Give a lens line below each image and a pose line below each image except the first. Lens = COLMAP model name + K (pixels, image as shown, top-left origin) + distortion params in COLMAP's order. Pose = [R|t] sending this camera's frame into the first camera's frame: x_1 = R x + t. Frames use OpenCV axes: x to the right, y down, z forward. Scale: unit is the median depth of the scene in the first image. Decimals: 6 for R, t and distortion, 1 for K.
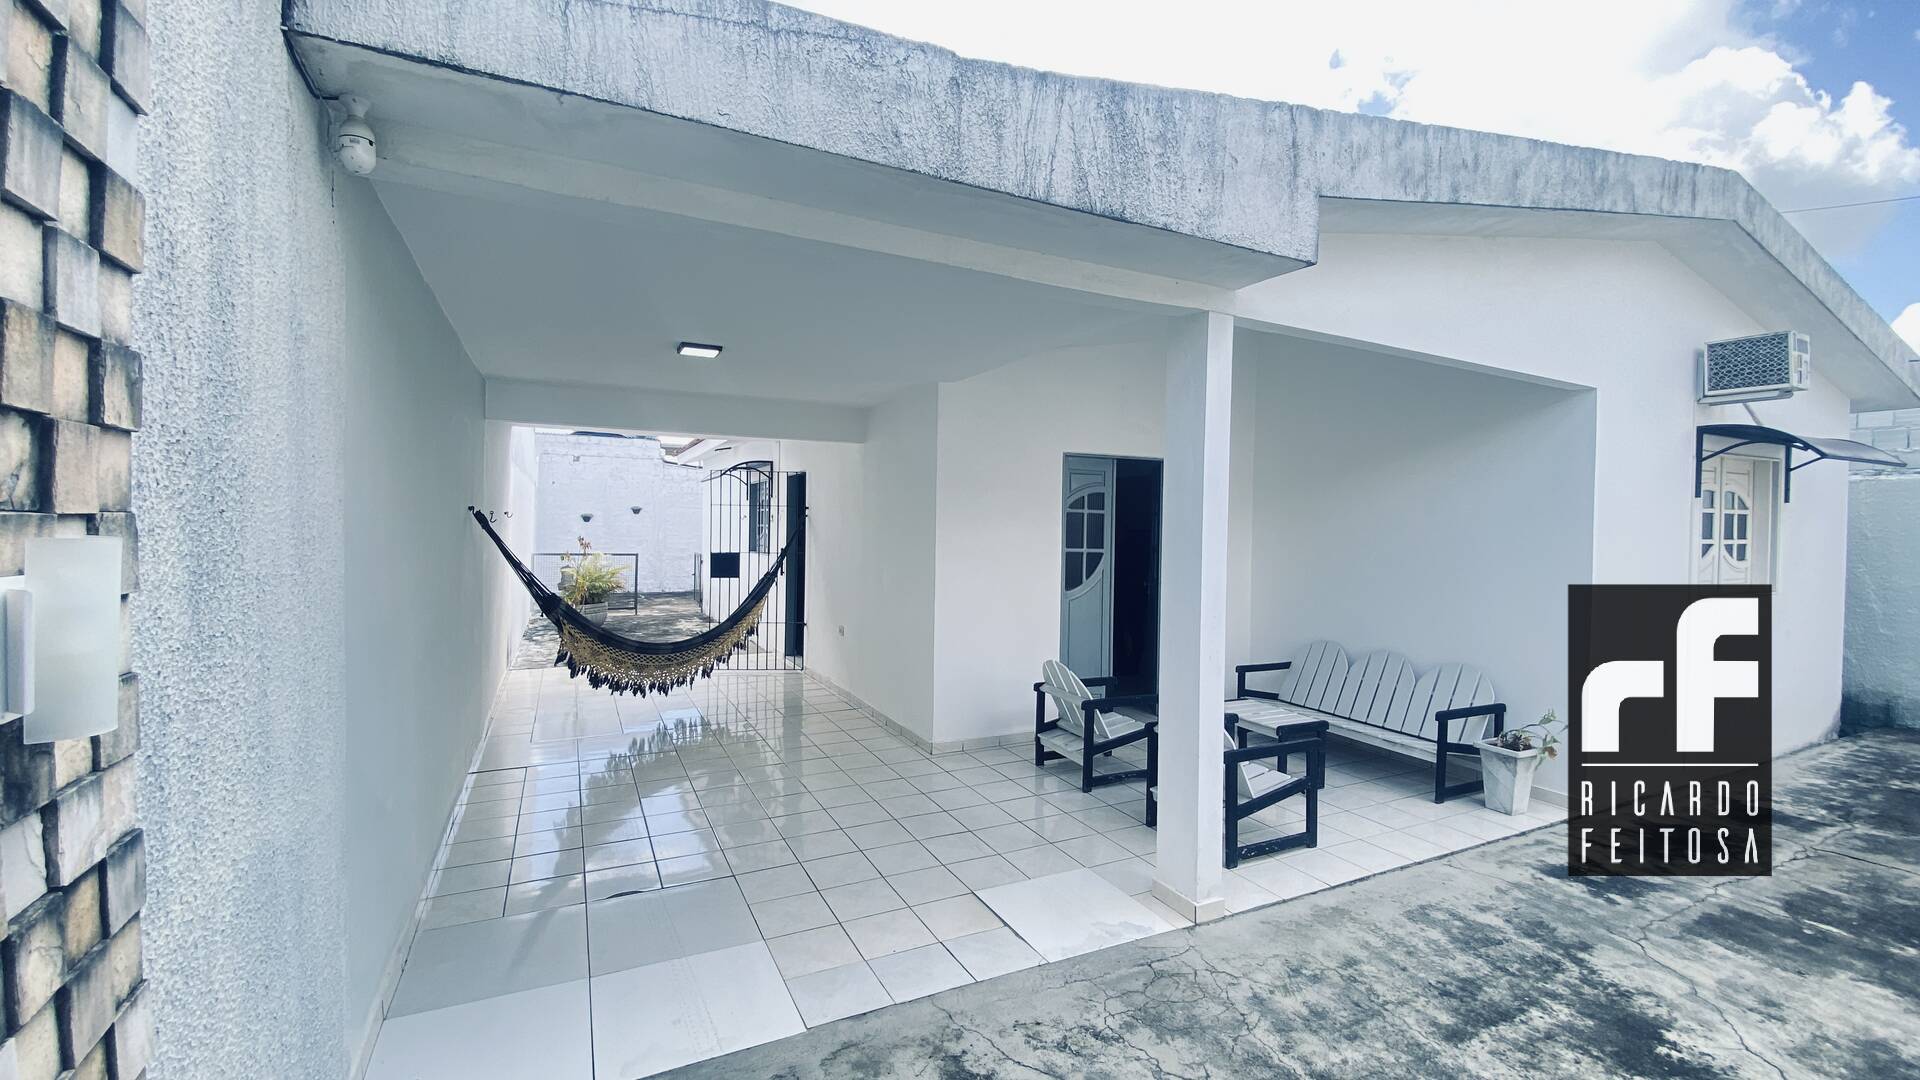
lens RADIAL K [[778.4, 0, 947.1], [0, 778.4, 540.5], [0, 0, 1]] dist [0.004992, -0.013780]
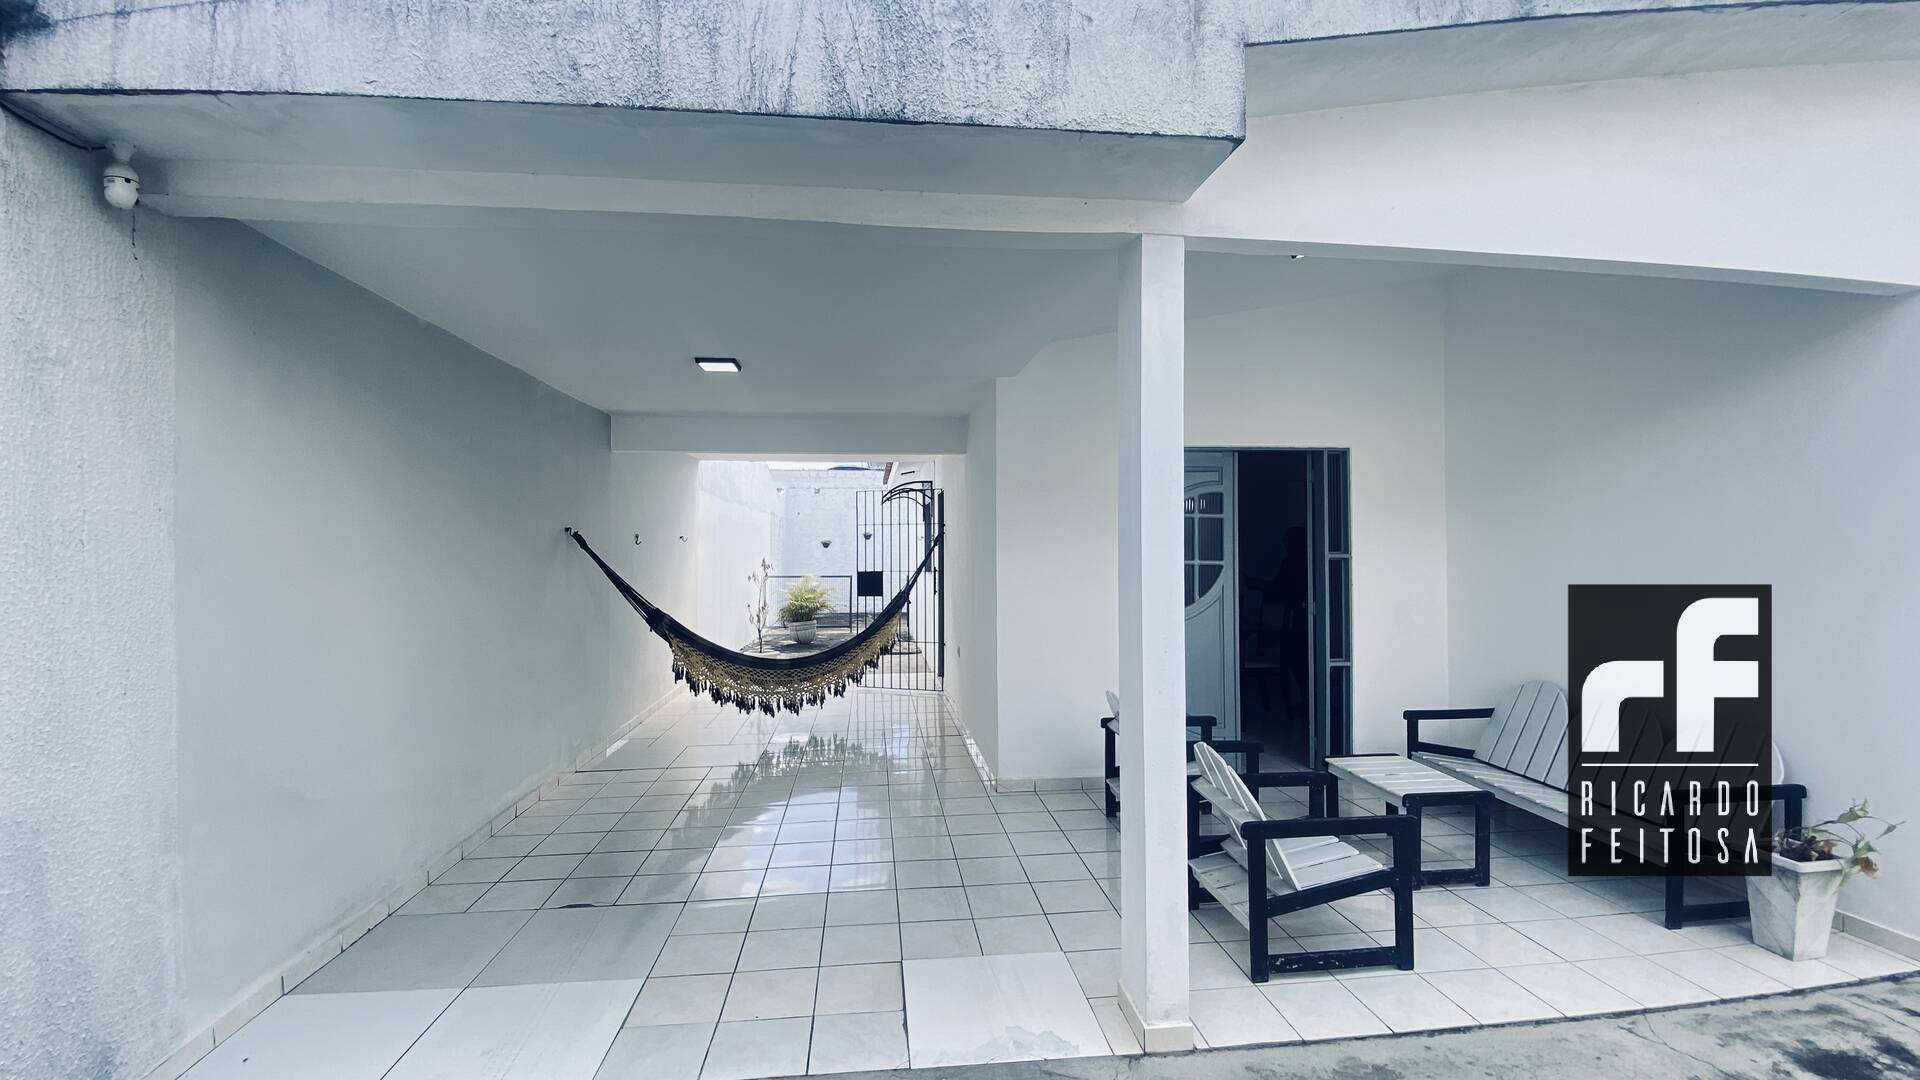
lens RADIAL K [[778.4, 0, 961.7], [0, 778.4, 540.6], [0, 0, 1]] dist [0.004992, -0.013780]
pose [[0.940801, -0.023570, -0.338139, 0.345584], [0.012428, 0.999307, -0.035081, 0.023978], [0.338732, 0.028802, 0.940442, 0.191451]]
